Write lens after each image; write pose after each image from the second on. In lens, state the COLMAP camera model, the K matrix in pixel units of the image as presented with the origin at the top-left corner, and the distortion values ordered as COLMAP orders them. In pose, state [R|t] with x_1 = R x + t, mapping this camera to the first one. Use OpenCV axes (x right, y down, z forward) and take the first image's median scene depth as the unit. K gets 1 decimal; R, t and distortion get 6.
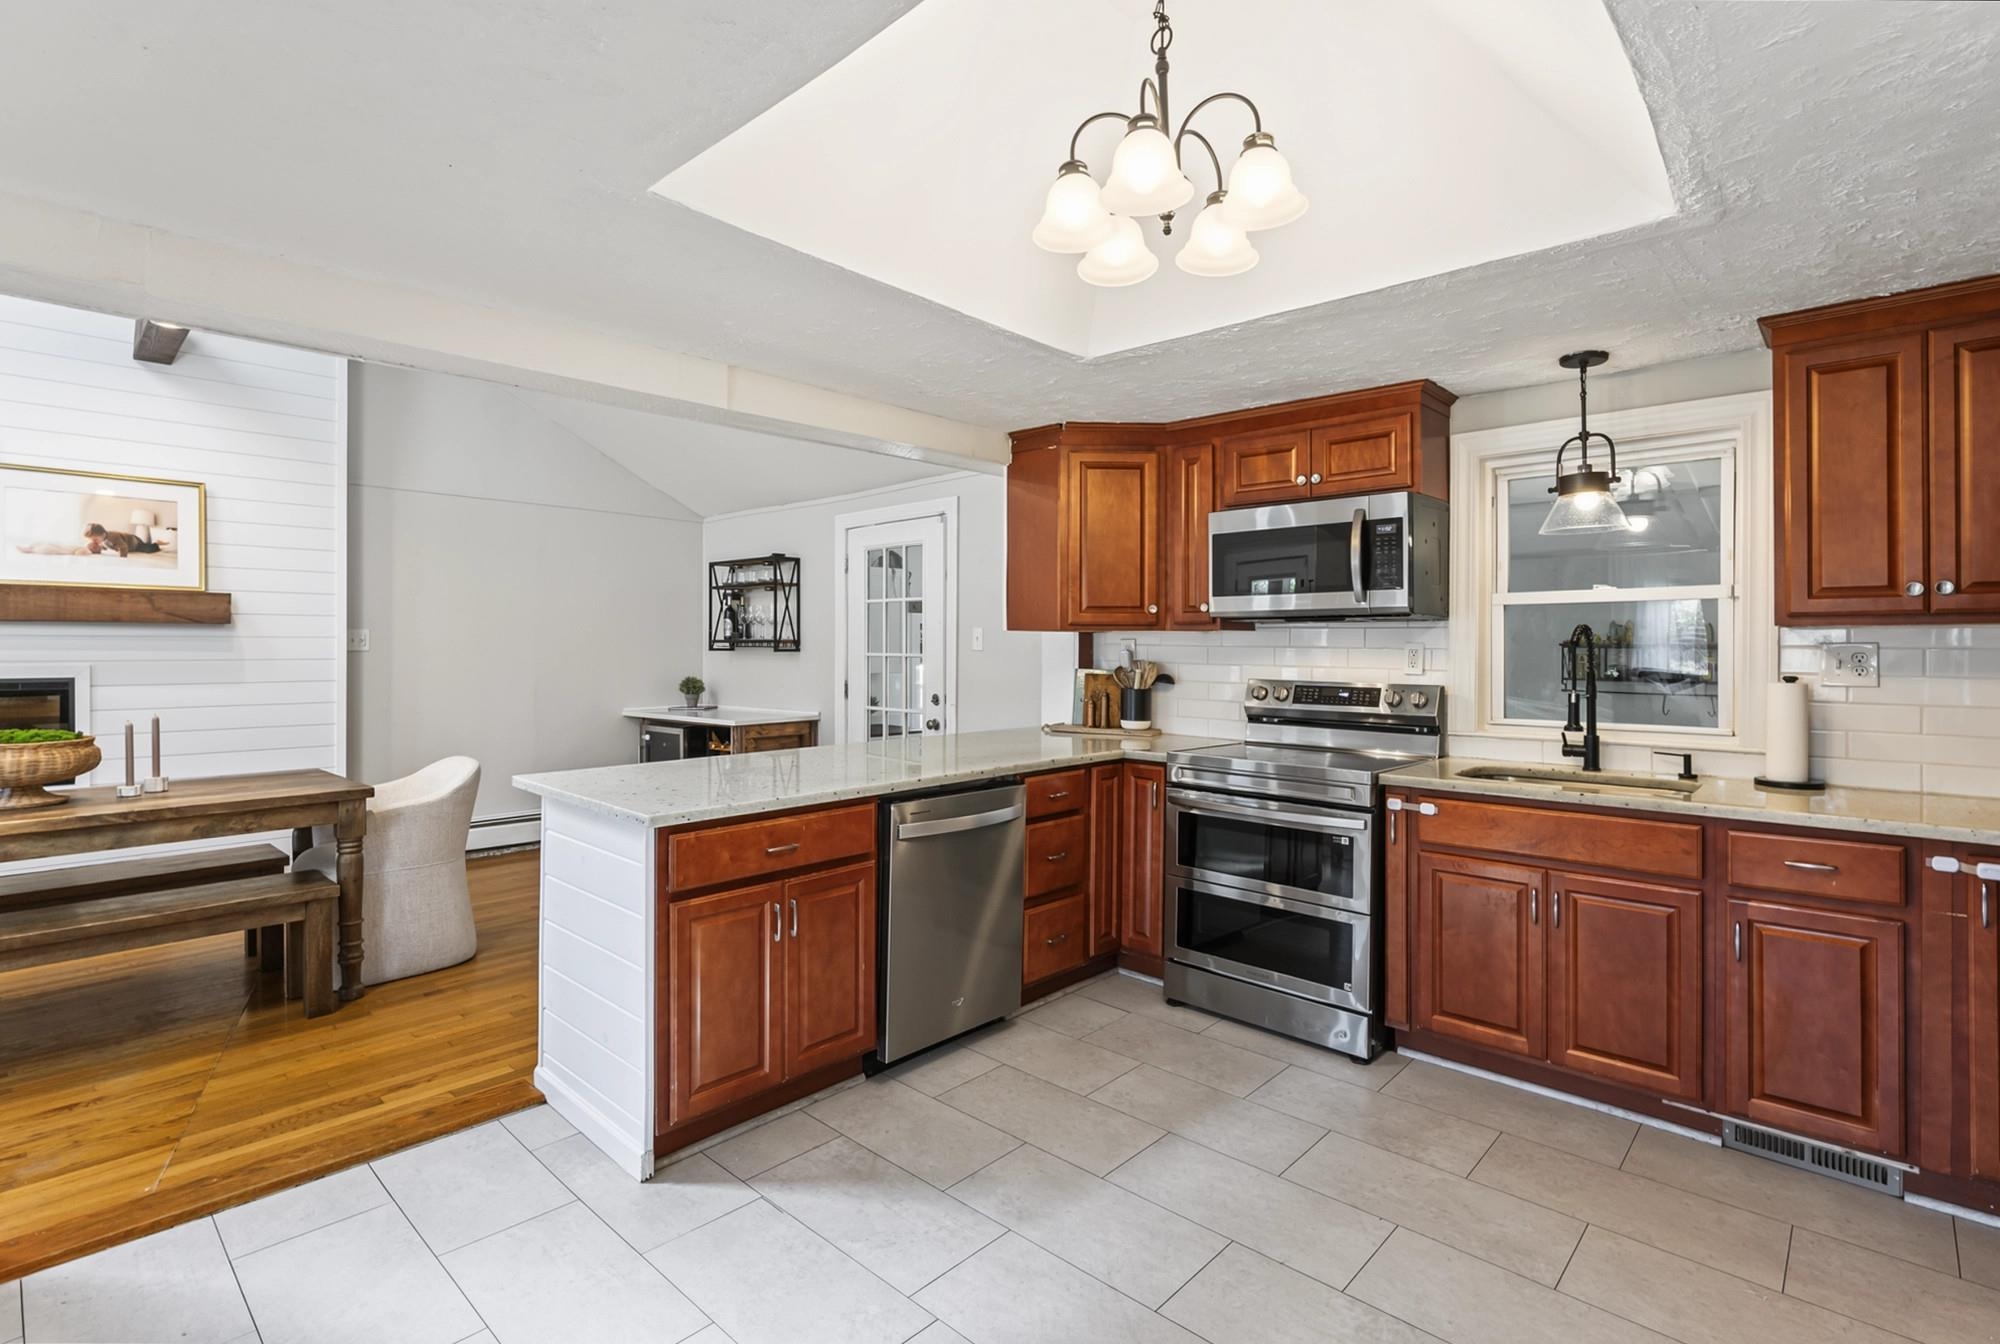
lens RADIAL K [[946.4, 0, 1000.0], [0, 946.4, 648.2], [0, 0, 1]] dist [0.002419, 0.000194]
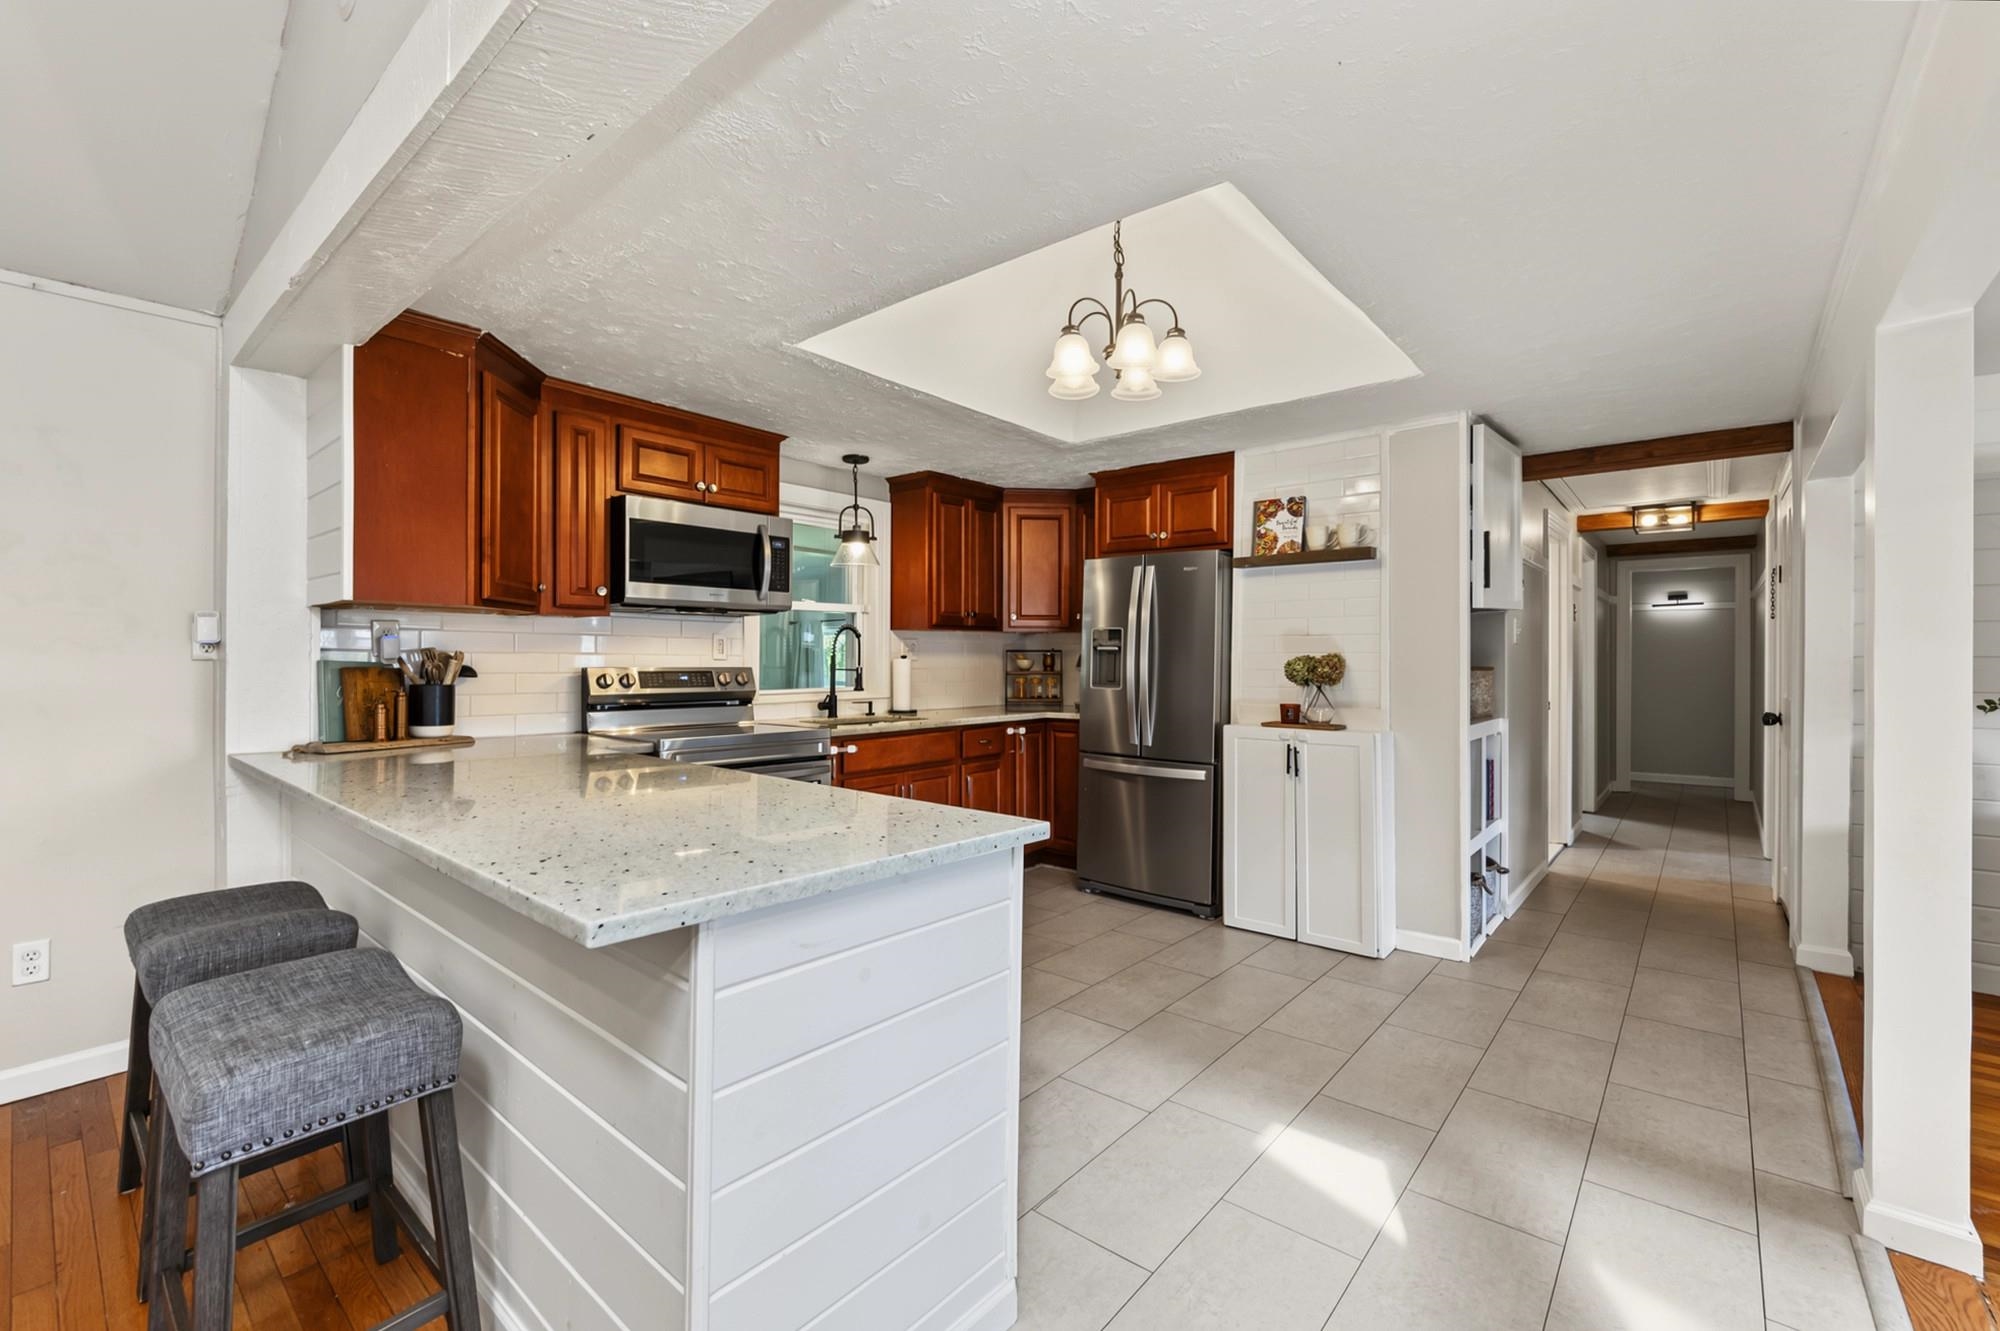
lens RADIAL K [[841.3, 0, 1000.1], [0, 841.3, 656.4], [0, 0, 1]] dist [-0.000649, -0.000054]
pose [[-0.045825, -0.001594, 0.998948, -0.701797], [-0.000303, 0.999999, 0.001582, 0.022432], [-0.998949, -0.000230, -0.045826, 0.700035]]
